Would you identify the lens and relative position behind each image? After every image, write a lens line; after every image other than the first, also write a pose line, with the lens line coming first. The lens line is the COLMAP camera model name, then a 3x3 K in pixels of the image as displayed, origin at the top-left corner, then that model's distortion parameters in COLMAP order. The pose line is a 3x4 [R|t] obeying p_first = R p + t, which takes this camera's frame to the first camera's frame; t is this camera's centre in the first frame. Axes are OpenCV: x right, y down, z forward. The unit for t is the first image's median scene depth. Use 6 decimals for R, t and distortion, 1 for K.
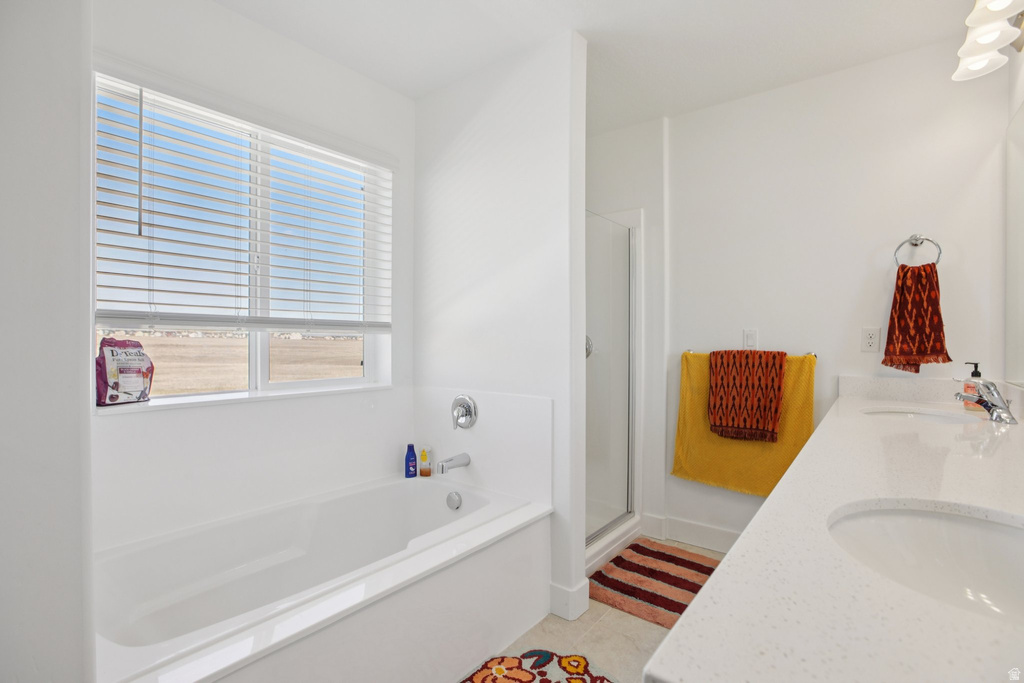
lens RADIAL K [[481.8, 0, 516.7], [0, 481.8, 344.5], [0, 0, 1]] dist [-0.054325, 0.019869]
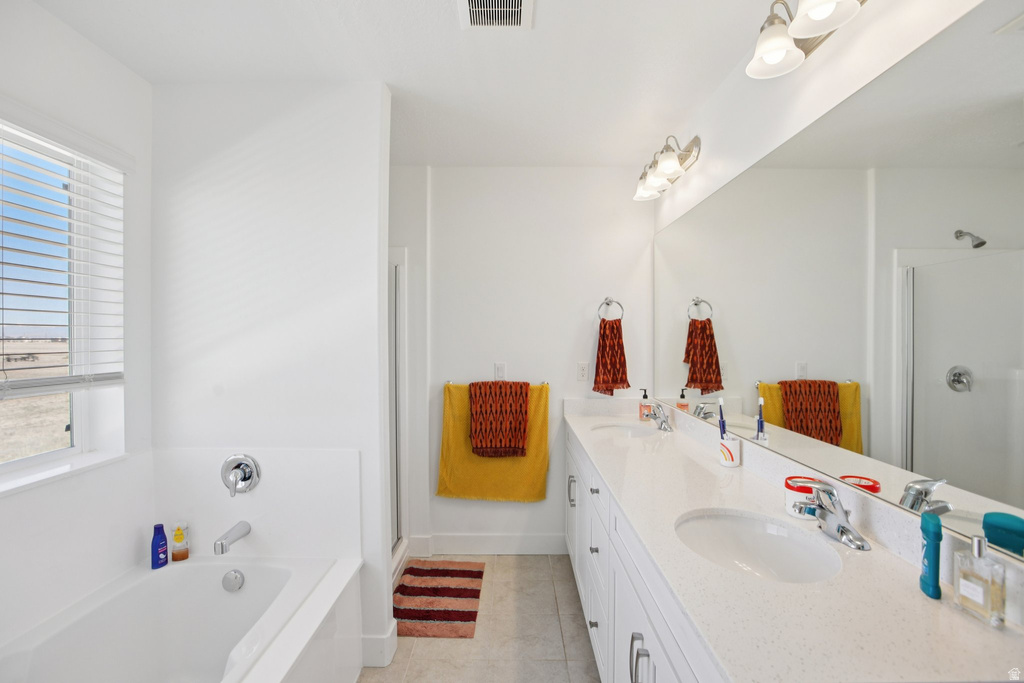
lens RADIAL K [[481.8, 0, 517.4], [0, 481.8, 339.0], [0, 0, 1]] dist [-0.054325, 0.019869]
pose [[0.781738, -0.004503, 0.623591, -0.242815], [0.005553, 0.999985, 0.000259, -0.097861], [-0.623583, 0.003261, 0.781750, 0.027213]]
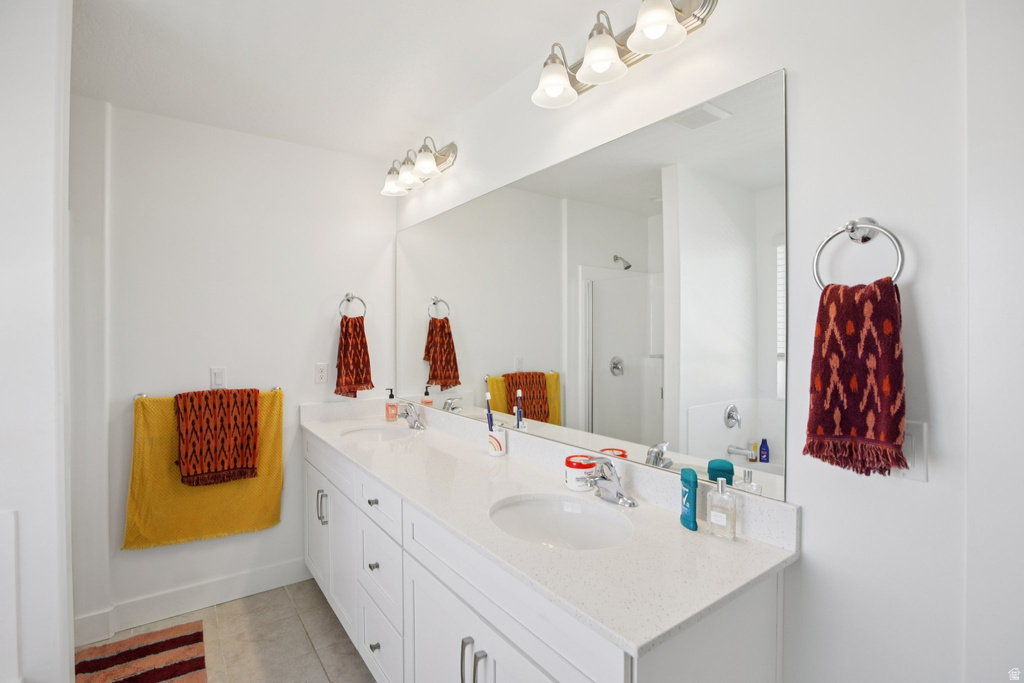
lens RADIAL K [[481.8, 0, 511.2], [0, 481.8, 331.8], [0, 0, 1]] dist [-0.054325, 0.019869]
pose [[0.266975, 0.003708, 0.963696, -0.298822], [0.006923, 0.999959, -0.005766, -0.100520], [-0.963678, 0.008211, 0.266939, 0.169748]]
